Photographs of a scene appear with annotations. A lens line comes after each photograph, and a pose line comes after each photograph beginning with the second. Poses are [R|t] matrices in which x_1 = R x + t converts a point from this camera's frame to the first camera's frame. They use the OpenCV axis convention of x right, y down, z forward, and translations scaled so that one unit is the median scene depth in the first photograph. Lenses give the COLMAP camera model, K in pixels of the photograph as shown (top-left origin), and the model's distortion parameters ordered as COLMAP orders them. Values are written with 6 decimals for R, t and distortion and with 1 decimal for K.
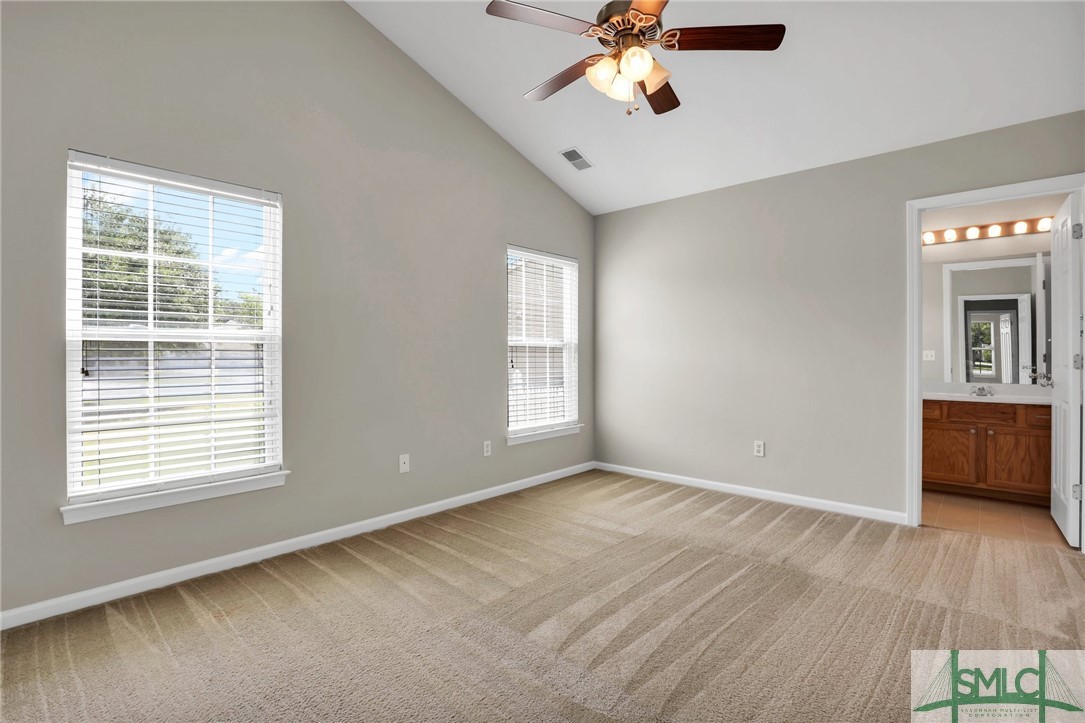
lens RADIAL K [[522.4, 0, 578.2], [0, 522.4, 353.2], [0, 0, 1]] dist [-0.019180, -0.000345]
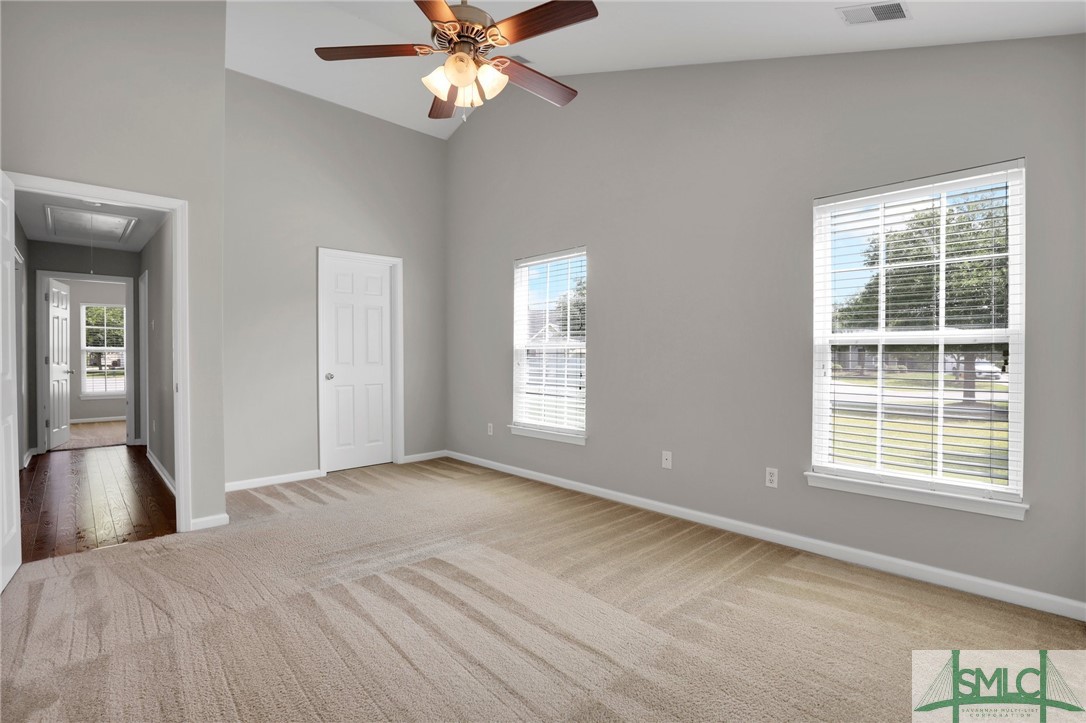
lens RADIAL K [[515.3, 0, 543.0], [0, 515.3, 361.5], [0, 0, 1]] dist [-0.002908, -0.000243]
pose [[-0.105797, 0.013798, -0.994292, 0.692730], [-0.002616, 0.999896, 0.014154, -0.001846], [0.994384, 0.004098, -0.105750, 0.815557]]
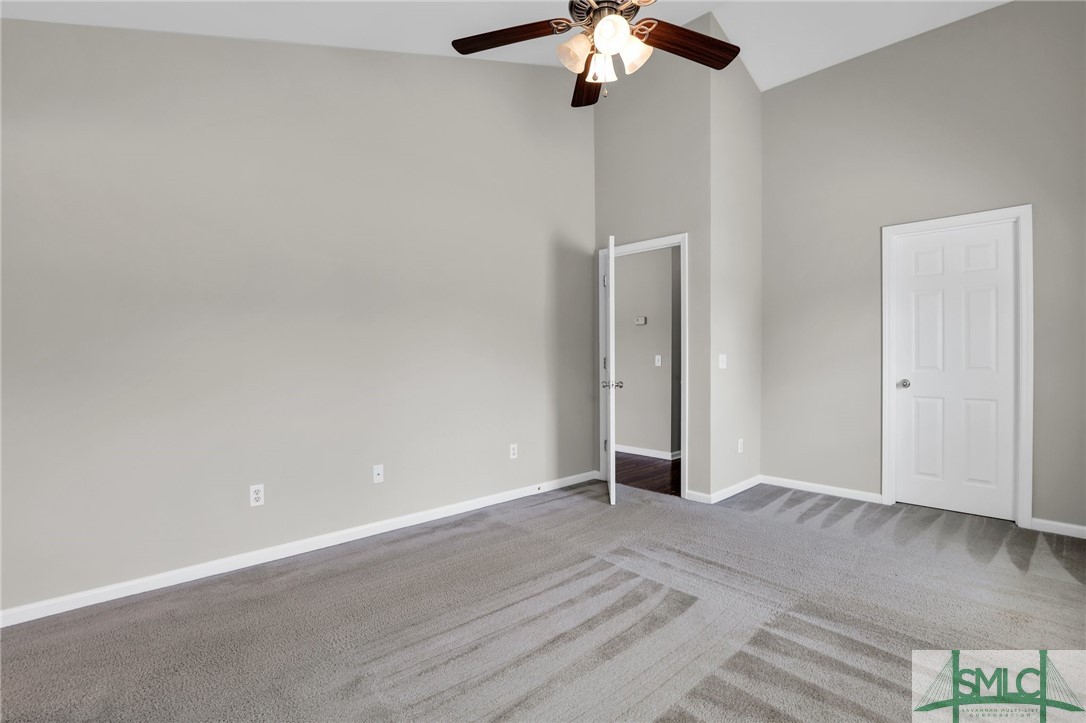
lens RADIAL K [[502.8, 0, 546.7], [0, 502.8, 358.6], [0, 0, 1]] dist [-0.025648, -0.000116]
pose [[-0.995948, 0.000363, 0.089925, 0.074613], [0.000768, 0.999990, 0.004464, 0.000275], [-0.089922, 0.004515, -0.995939, 1.212234]]
